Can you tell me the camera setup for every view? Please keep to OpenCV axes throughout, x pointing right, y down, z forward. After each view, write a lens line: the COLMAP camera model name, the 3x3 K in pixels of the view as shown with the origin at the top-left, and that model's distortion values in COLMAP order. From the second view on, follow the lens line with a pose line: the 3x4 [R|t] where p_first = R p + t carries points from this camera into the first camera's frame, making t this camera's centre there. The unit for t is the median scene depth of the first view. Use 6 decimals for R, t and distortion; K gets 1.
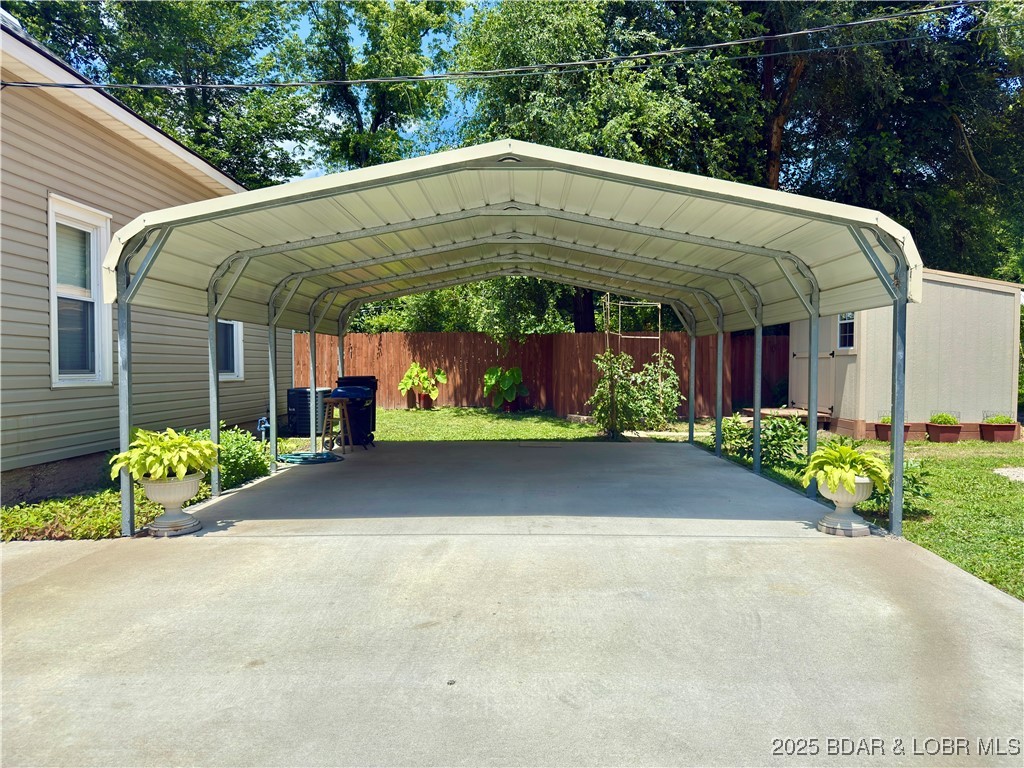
lens RADIAL K [[725.4, 0, 519.5], [0, 725.4, 388.4], [0, 0, 1]] dist [0.023333, -0.020946]
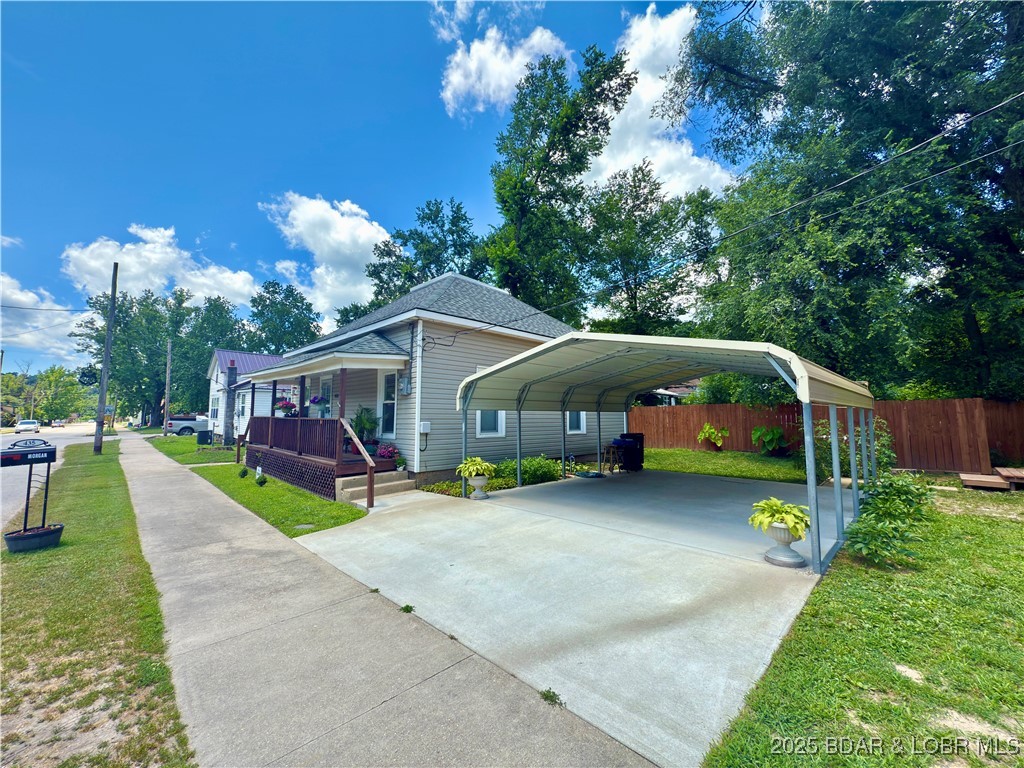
lens RADIAL K [[408.8, 0, 511.1], [0, 408.8, 389.1], [0, 0, 1]] dist [-0.000268, 0.000499]
pose [[0.710246, -0.050801, -0.702118, 0.849734], [-0.020377, 0.995491, -0.092640, -0.072706], [0.703659, 0.080104, 0.706008, 0.044674]]
